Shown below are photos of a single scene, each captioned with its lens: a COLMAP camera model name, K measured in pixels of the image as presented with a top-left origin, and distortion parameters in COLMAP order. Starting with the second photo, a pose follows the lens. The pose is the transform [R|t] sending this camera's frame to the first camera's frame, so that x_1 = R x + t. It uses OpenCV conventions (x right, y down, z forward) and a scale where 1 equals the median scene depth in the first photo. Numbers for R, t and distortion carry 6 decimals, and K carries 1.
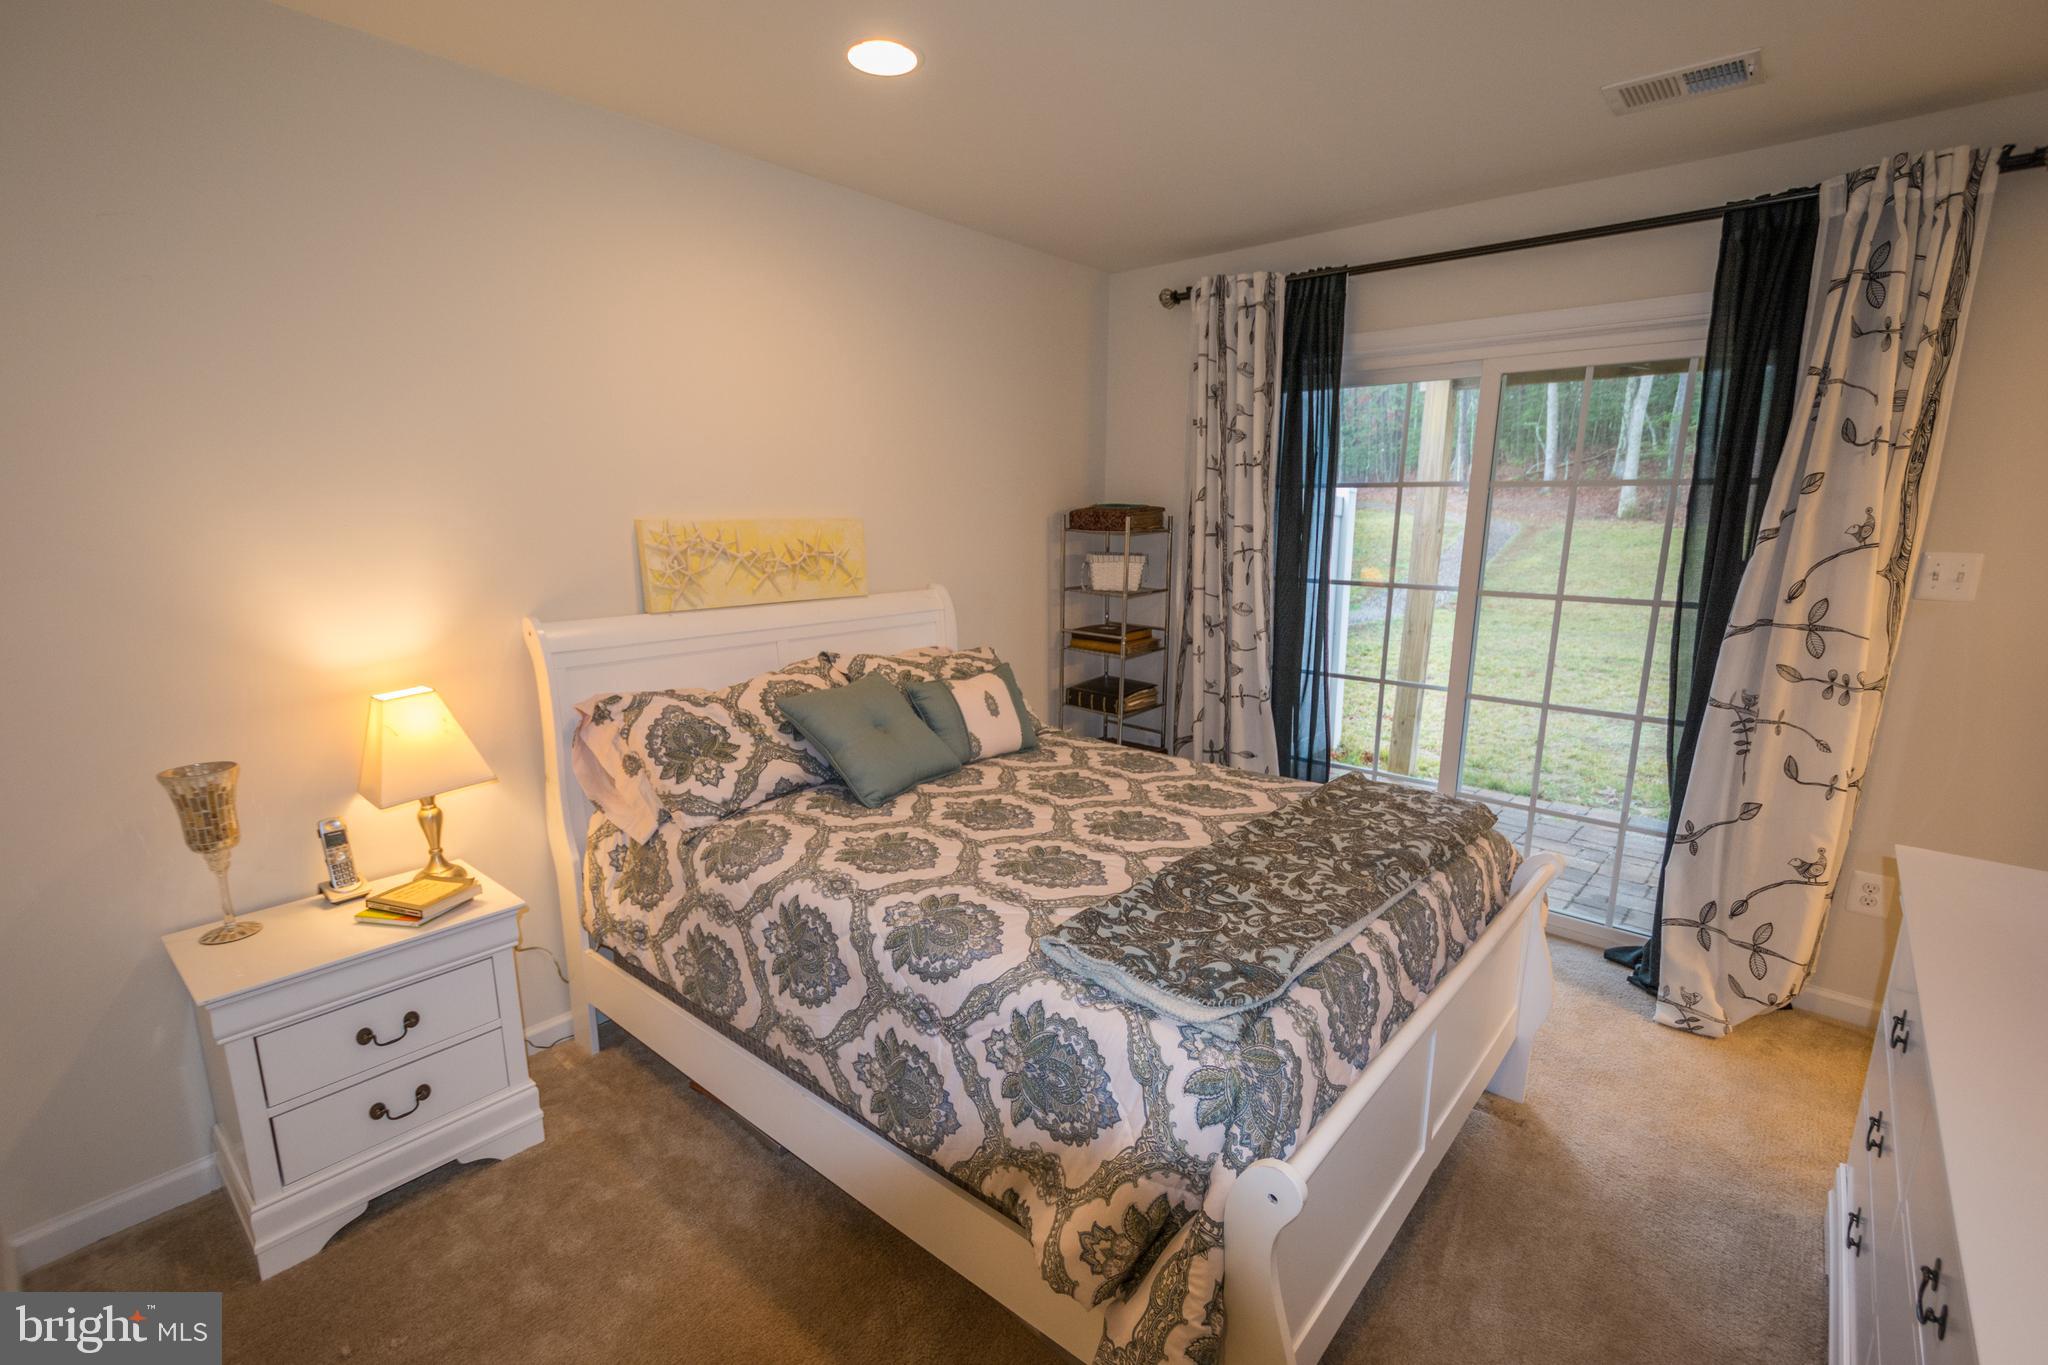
lens RADIAL K [[897.0, 0, 1036.2], [0, 897.0, 692.3], [0, 0, 1]] dist [0.004558, -0.004044]
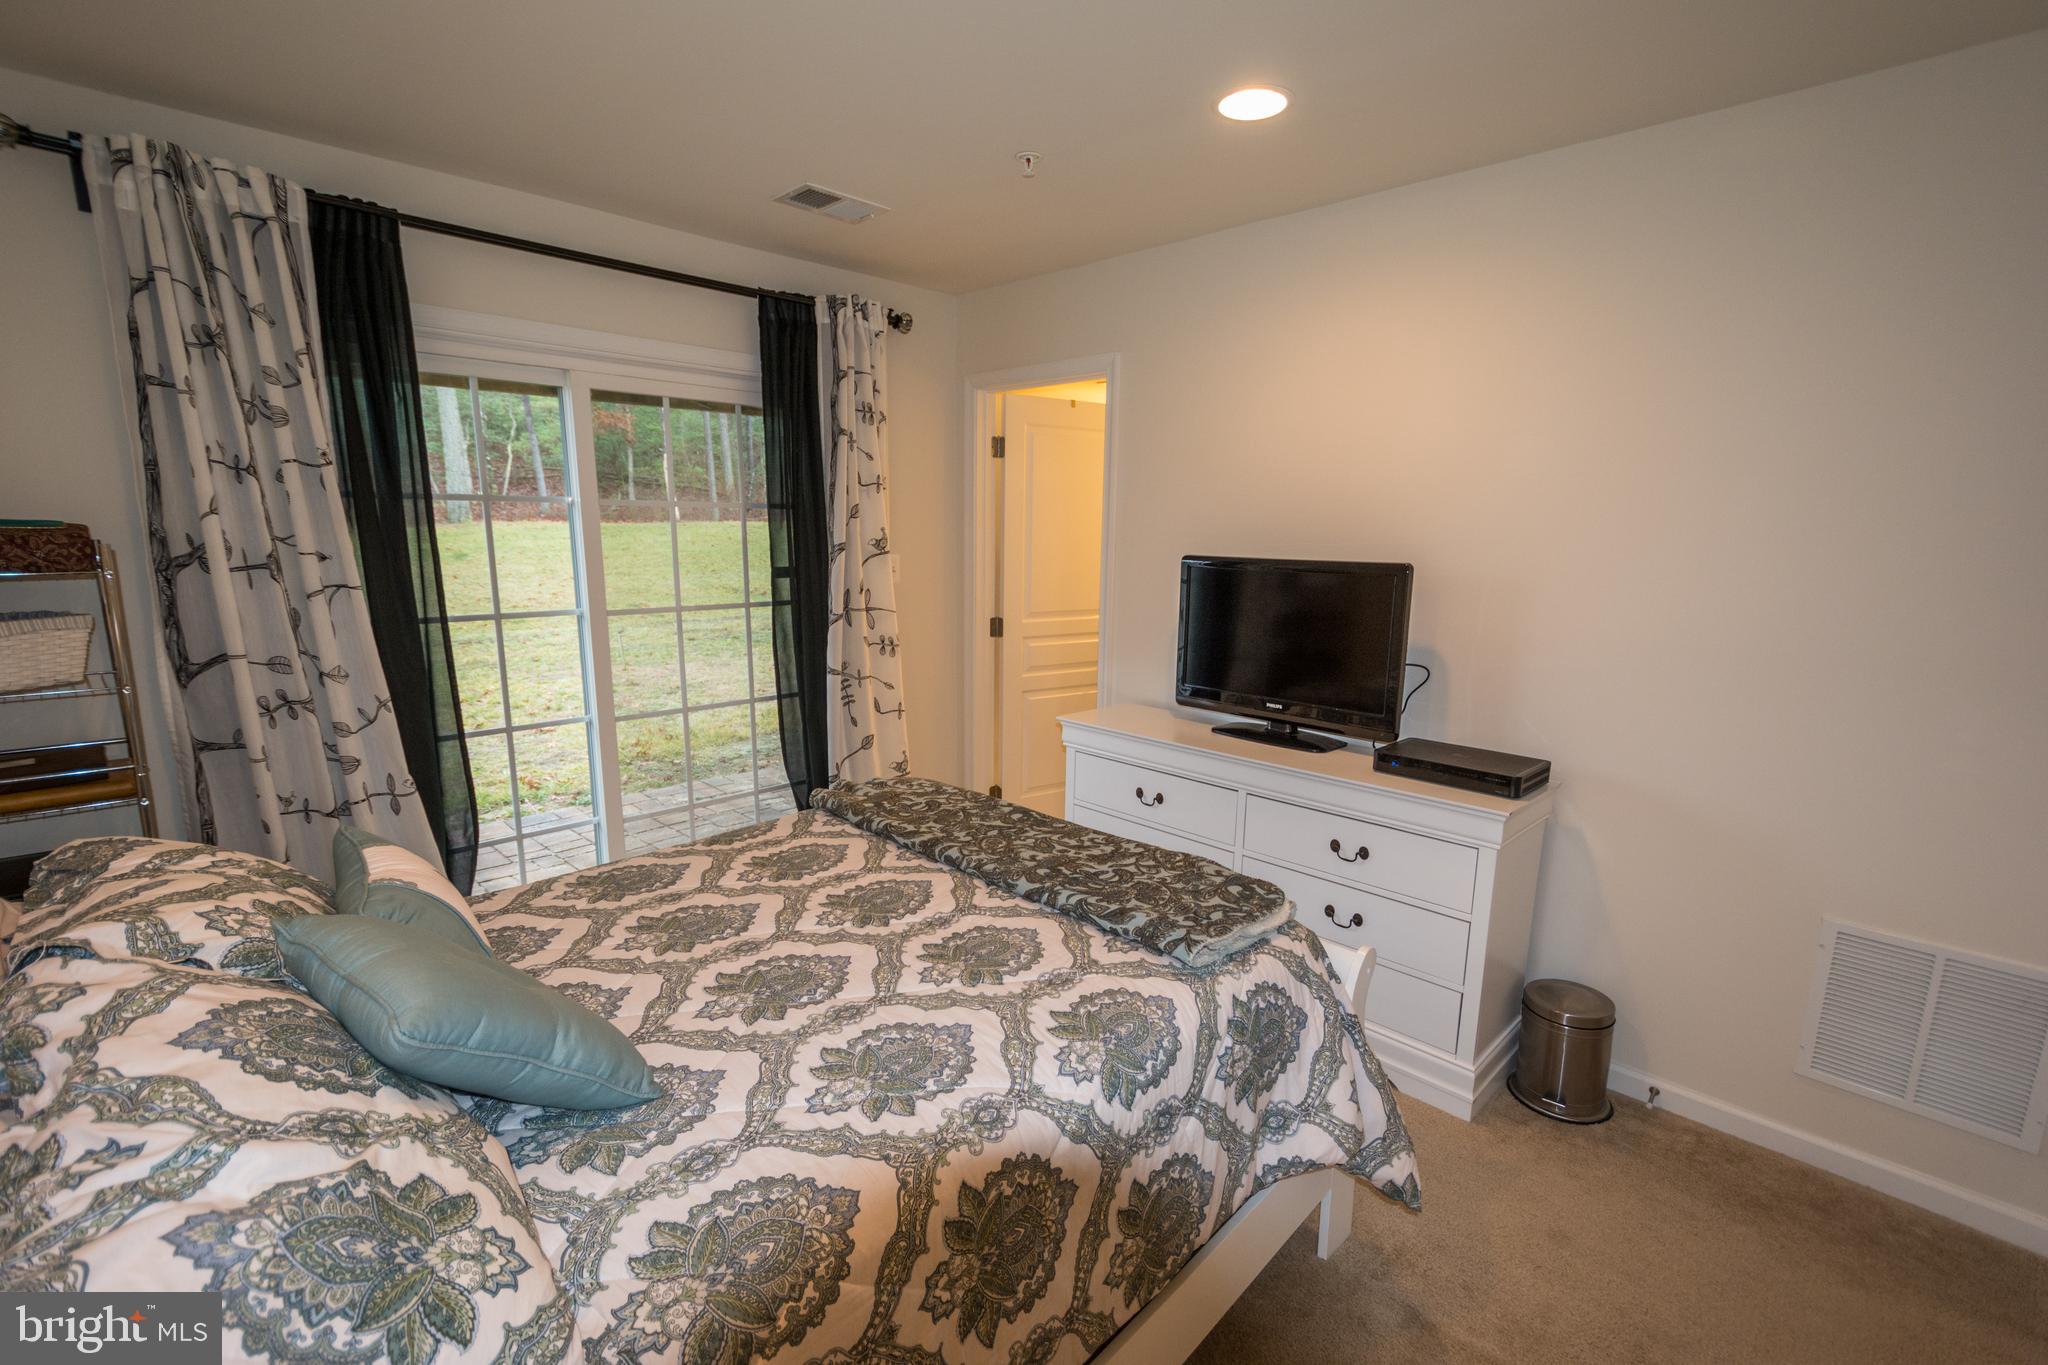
lens RADIAL K [[897.0, 0, 1036.2], [0, 897.0, 692.3], [0, 0, 1]] dist [0.004558, -0.004044]
pose [[0.081687, -0.186134, 0.979123, -0.627438], [0.190583, 0.967195, 0.167967, -0.148361], [-0.978267, 0.172883, 0.114481, 0.649751]]
